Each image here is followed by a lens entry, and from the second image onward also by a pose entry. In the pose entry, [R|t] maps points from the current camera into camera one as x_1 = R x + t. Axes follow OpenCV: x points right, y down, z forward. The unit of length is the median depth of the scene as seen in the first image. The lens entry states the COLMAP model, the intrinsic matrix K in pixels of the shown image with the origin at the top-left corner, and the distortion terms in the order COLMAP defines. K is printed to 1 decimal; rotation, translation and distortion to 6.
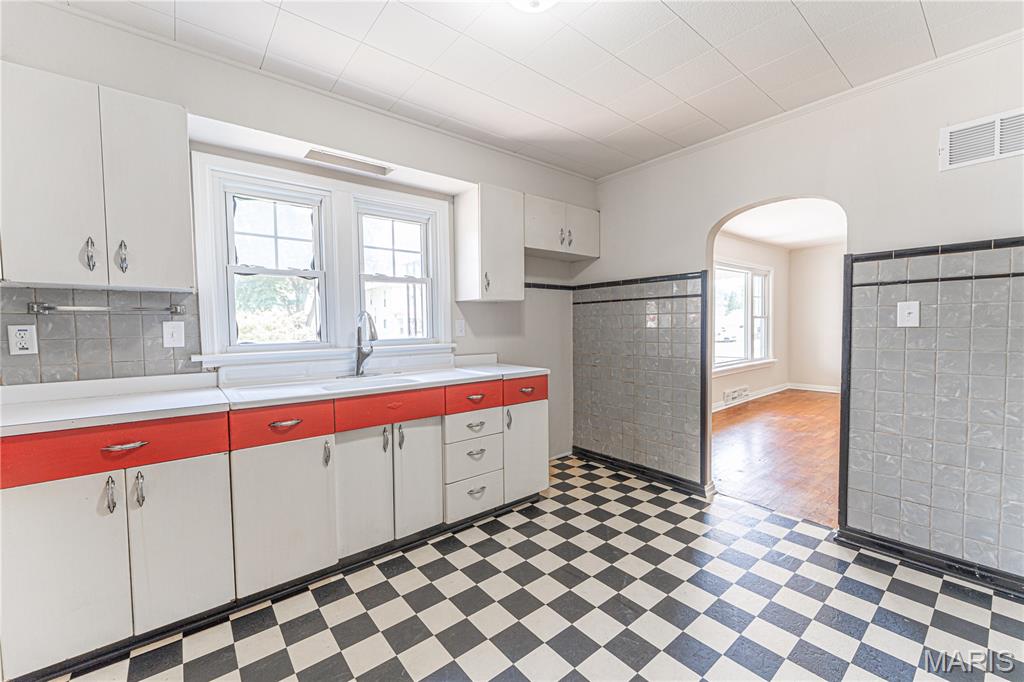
lens RADIAL K [[414.5, 0, 512.0], [0, 414.5, 341.0], [0, 0, 1]] dist [0.000719, -0.000194]
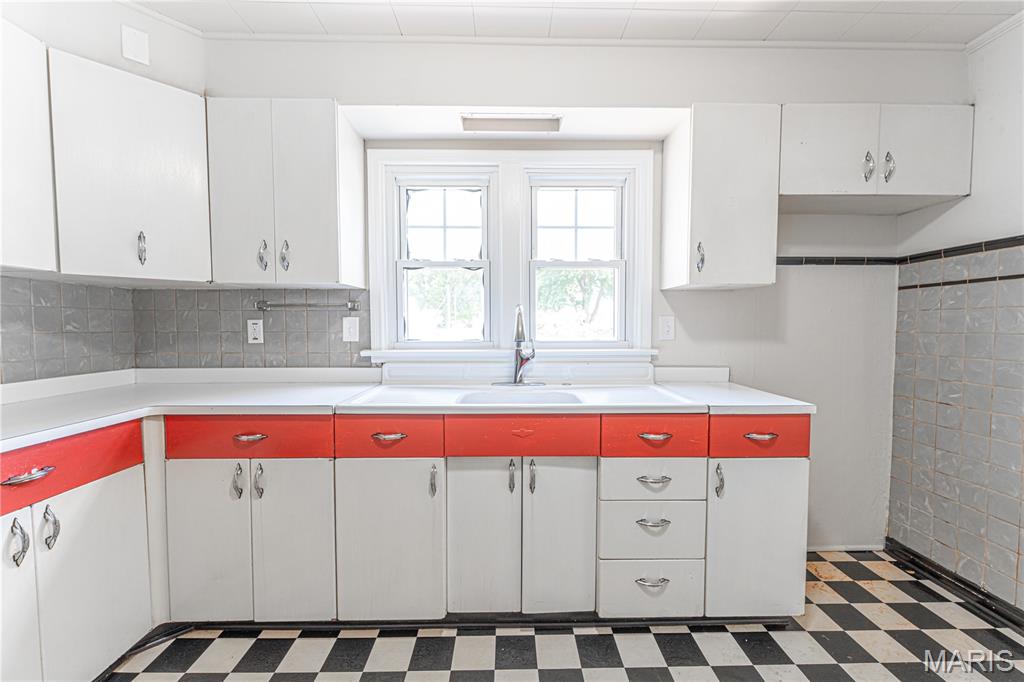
lens RADIAL K [[405.8, 0, 512.0], [0, 405.8, 341.0], [0, 0, 1]] dist [0.000243, -0.000725]
pose [[0.786158, 0.037378, -0.616894, 0.115605], [-0.034211, 0.999271, 0.016948, -0.014588], [0.617078, 0.007781, 0.786864, 0.360910]]
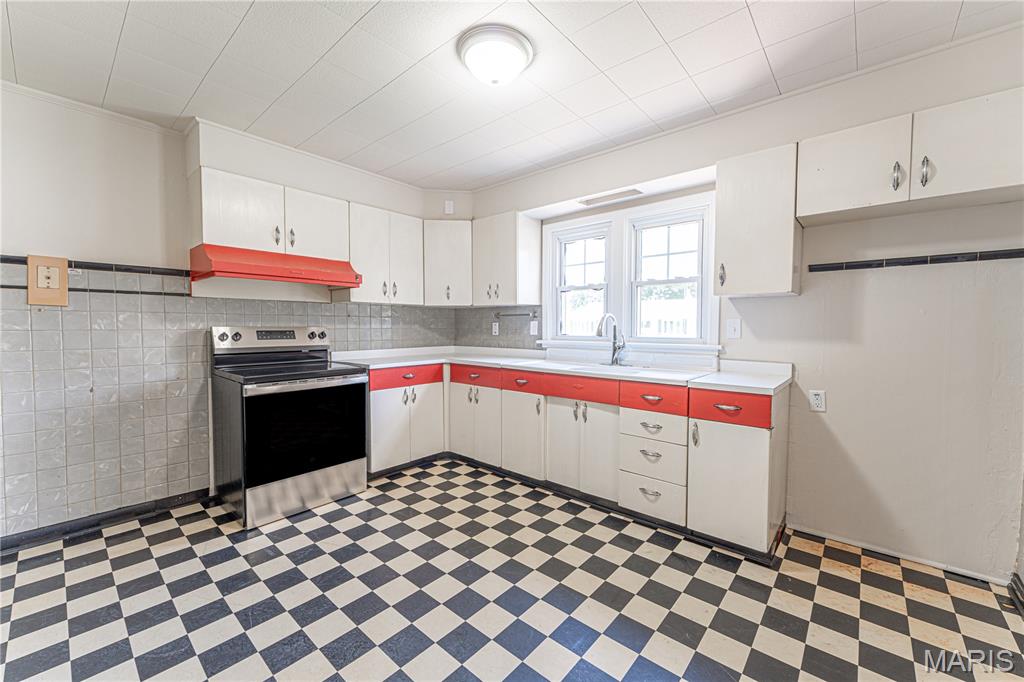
lens RADIAL K [[405.8, 0, 512.0], [0, 405.8, 341.0], [0, 0, 1]] dist [0.000243, -0.000725]
pose [[0.165874, 0.050436, -0.984856, 0.782484], [-0.044042, 0.998074, 0.043695, -0.027238], [0.985163, 0.036127, 0.167776, 0.488992]]
